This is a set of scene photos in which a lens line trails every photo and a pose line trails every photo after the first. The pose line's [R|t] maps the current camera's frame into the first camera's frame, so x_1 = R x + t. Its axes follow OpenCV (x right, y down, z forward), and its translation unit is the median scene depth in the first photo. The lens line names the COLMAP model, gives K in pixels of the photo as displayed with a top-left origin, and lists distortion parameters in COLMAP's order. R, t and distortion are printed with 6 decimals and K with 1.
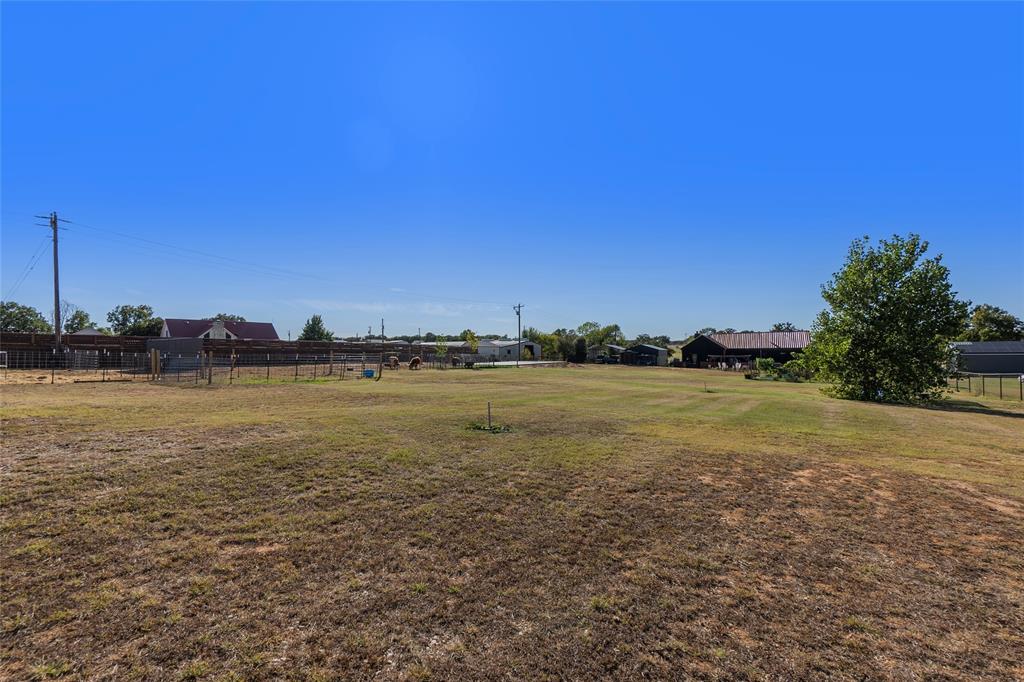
lens RADIAL K [[452.5, 0, 516.1], [0, 452.5, 343.7], [0, 0, 1]] dist [0.001321, -0.000390]
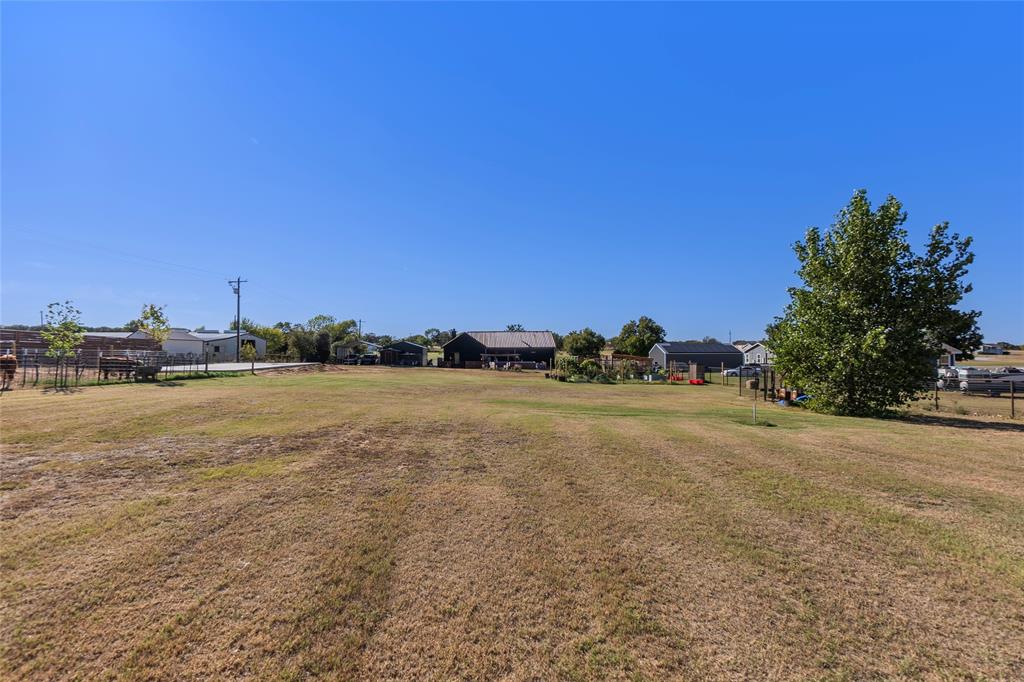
lens RADIAL K [[452.5, 0, 506.5], [0, 452.5, 342.4], [0, 0, 1]] dist [0.001321, -0.000390]
pose [[0.837787, 0.015669, 0.545772, -0.021236], [-0.014827, 0.999872, -0.005945, 0.005543], [-0.545795, -0.003111, 0.837913, 0.177204]]
